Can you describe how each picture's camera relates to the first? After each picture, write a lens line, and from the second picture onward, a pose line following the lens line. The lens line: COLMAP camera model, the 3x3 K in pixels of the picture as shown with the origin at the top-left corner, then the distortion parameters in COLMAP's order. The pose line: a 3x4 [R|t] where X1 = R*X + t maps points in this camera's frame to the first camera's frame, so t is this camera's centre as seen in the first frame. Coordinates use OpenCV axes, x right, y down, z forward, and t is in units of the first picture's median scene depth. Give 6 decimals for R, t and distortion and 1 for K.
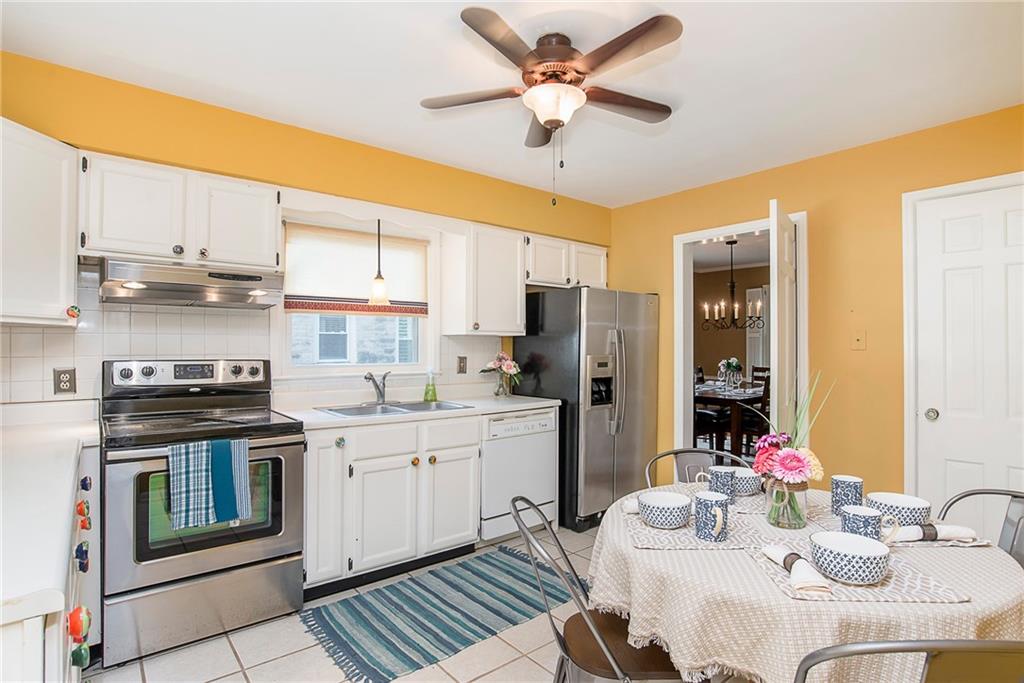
lens RADIAL K [[523.9, 0, 504.1], [0, 523.9, 345.5], [0, 0, 1]] dist [-0.050625, 0.019739]
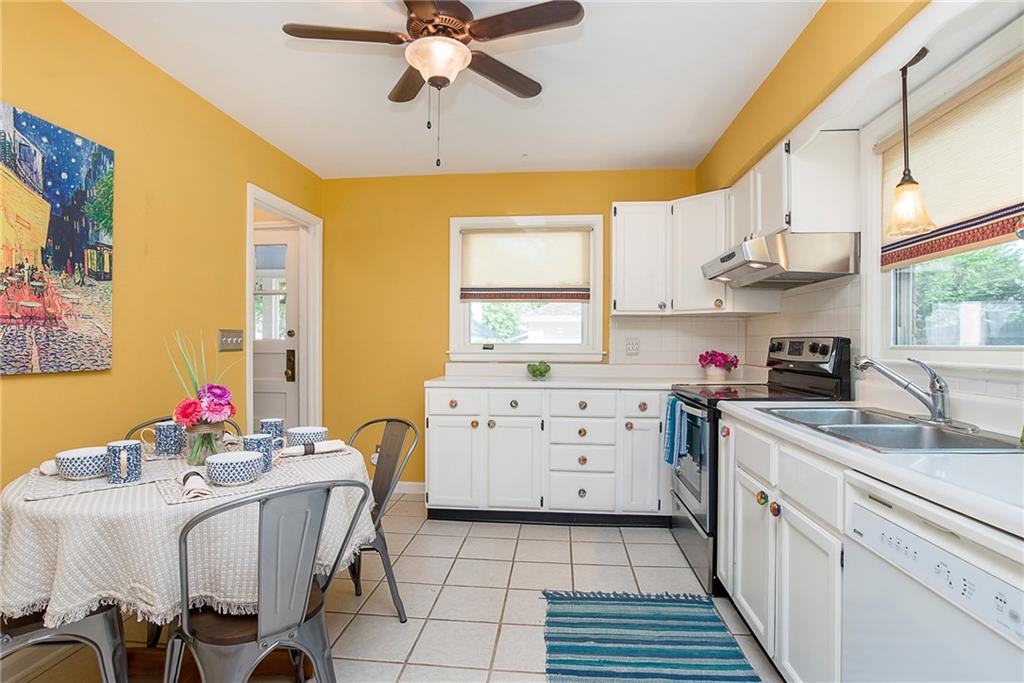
lens RADIAL K [[523.9, 0, 512.7], [0, 523.9, 343.1], [0, 0, 1]] dist [-0.050625, 0.019739]
pose [[-0.701347, -0.005021, -0.712803, 0.419174], [-0.001309, 0.999983, -0.005756, 0.038193], [0.712819, -0.003104, -0.701341, 1.079102]]
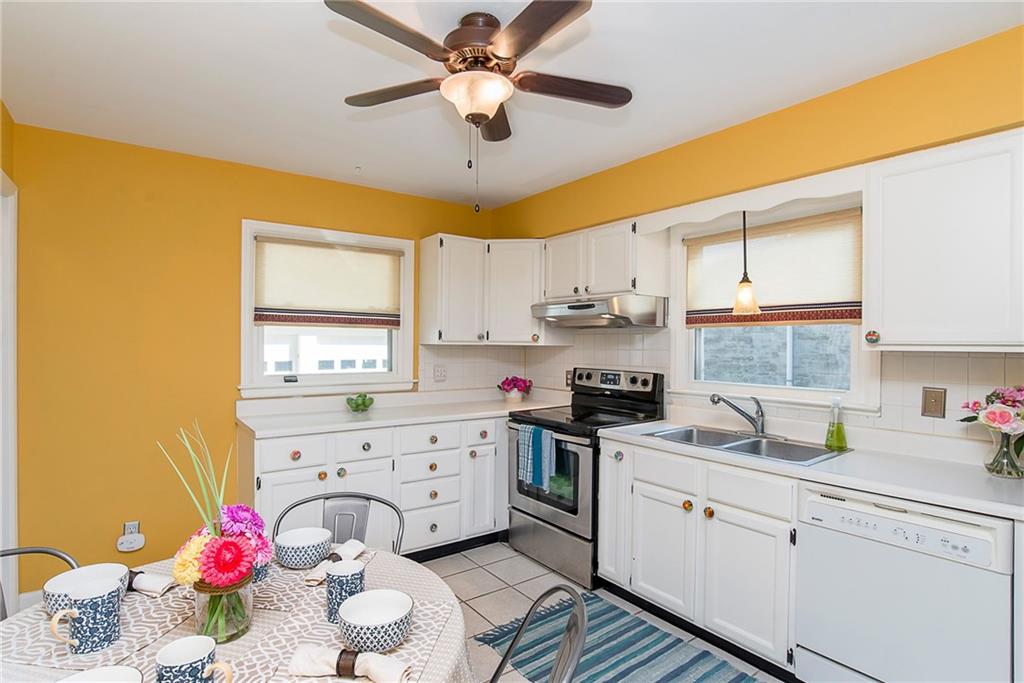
lens RADIAL K [[523.9, 0, 513.0], [0, 523.9, 342.1], [0, 0, 1]] dist [-0.050625, 0.019739]
pose [[-0.042660, -0.003049, -0.999085, 0.592227], [-0.003336, 0.999990, -0.002909, -0.030267], [0.999084, 0.003209, -0.042670, 0.669200]]
